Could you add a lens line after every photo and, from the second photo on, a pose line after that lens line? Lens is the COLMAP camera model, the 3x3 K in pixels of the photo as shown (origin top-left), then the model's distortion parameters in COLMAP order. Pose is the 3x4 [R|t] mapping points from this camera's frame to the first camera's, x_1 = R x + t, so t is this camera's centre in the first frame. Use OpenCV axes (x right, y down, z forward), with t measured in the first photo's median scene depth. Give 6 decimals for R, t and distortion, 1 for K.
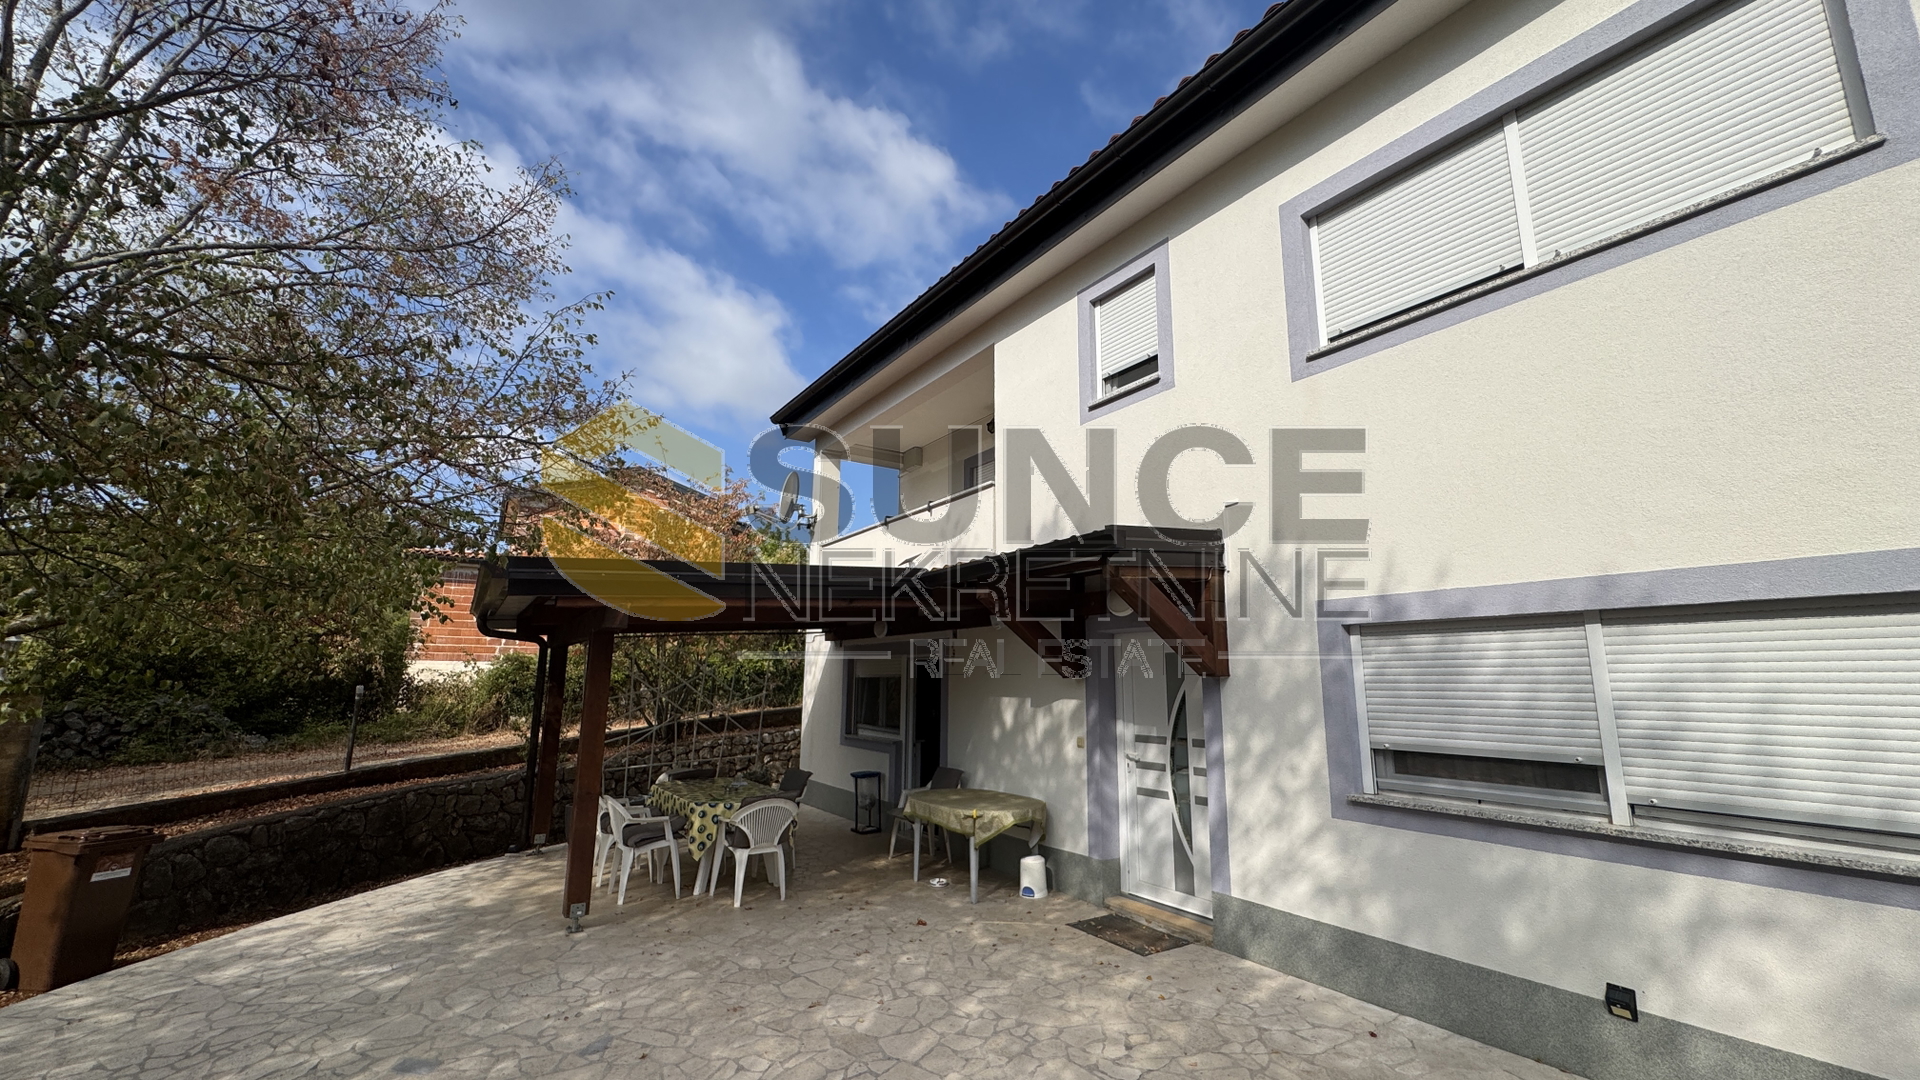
lens RADIAL K [[762.8, 0, 957.5], [0, 762.8, 548.2], [0, 0, 1]] dist [-0.000562, 0.000153]
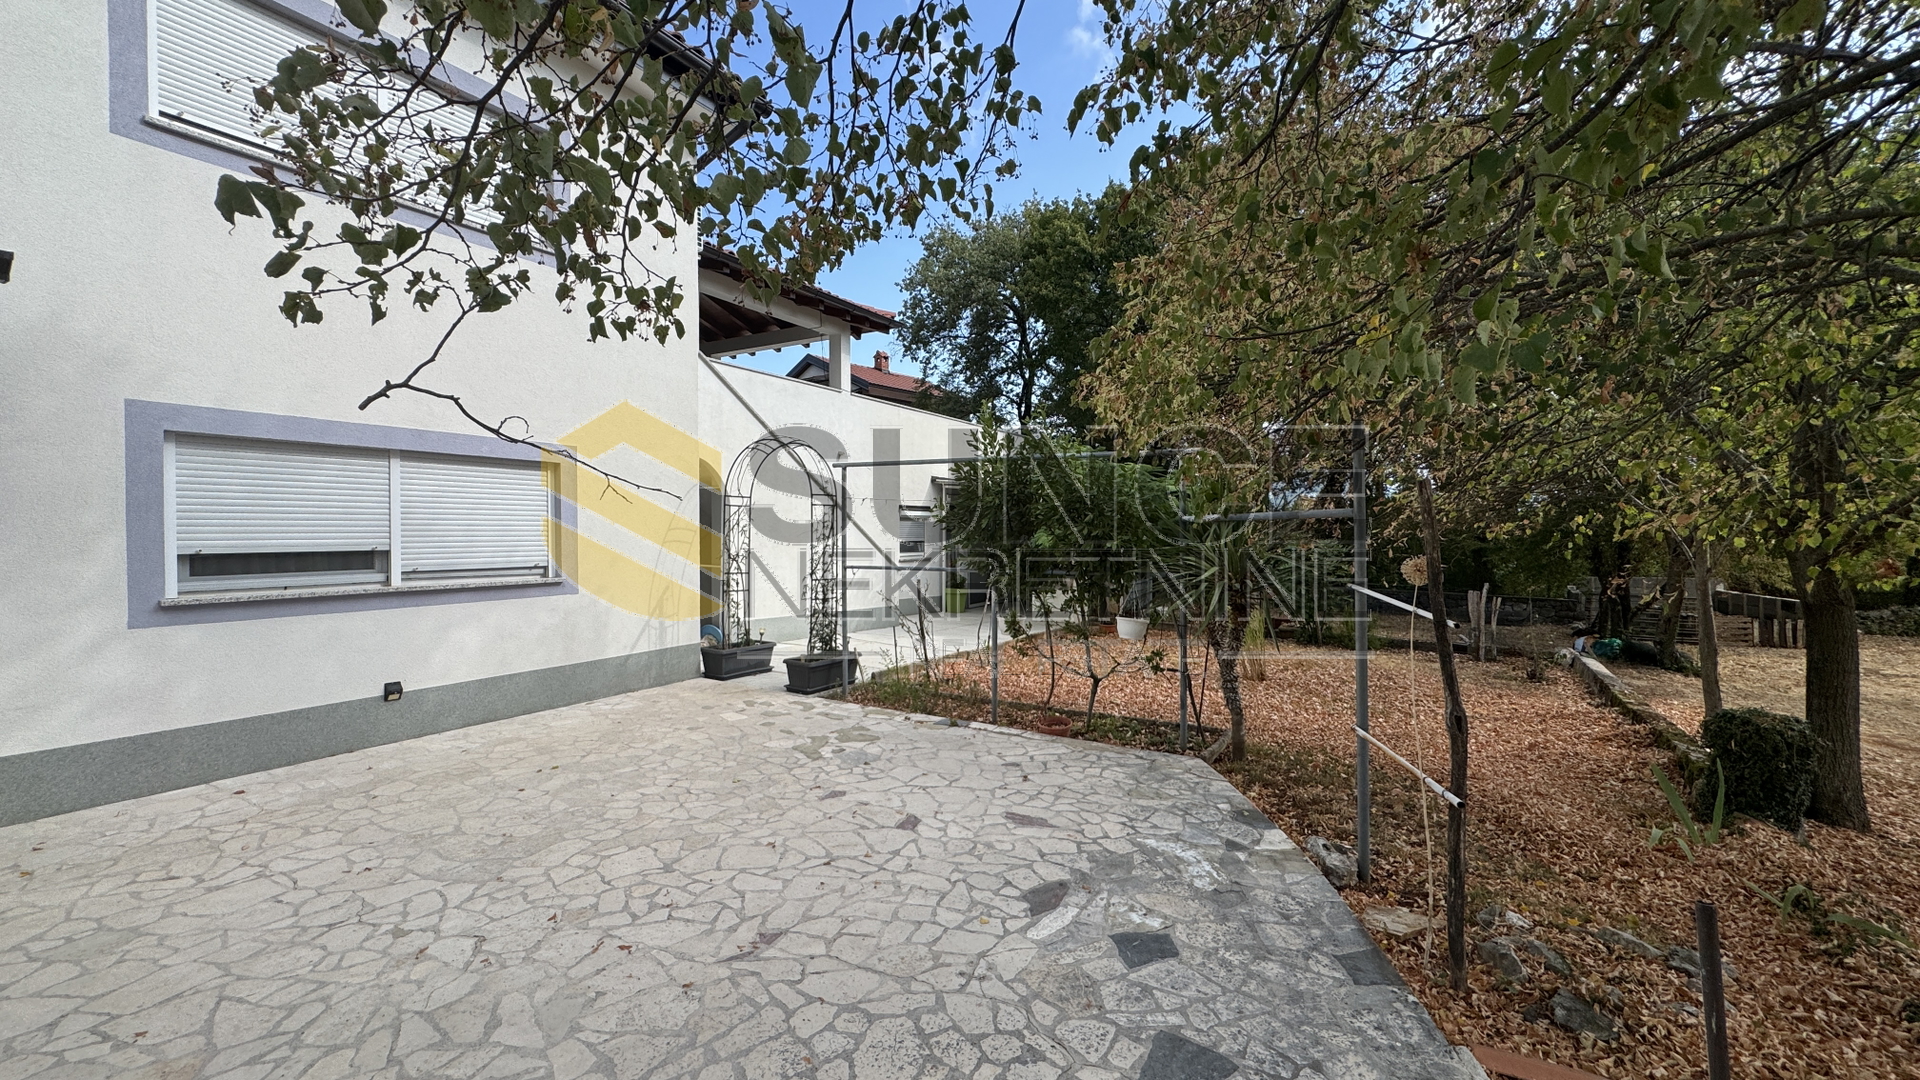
lens RADIAL K [[762.8, 0, 960.5], [0, 762.8, 535.3], [0, 0, 1]] dist [-0.000562, 0.000153]
pose [[-0.467164, -0.013220, 0.884072, -0.986805], [-0.165037, 0.983619, -0.072501, 0.163330], [-0.868632, -0.179774, -0.461693, 0.666396]]
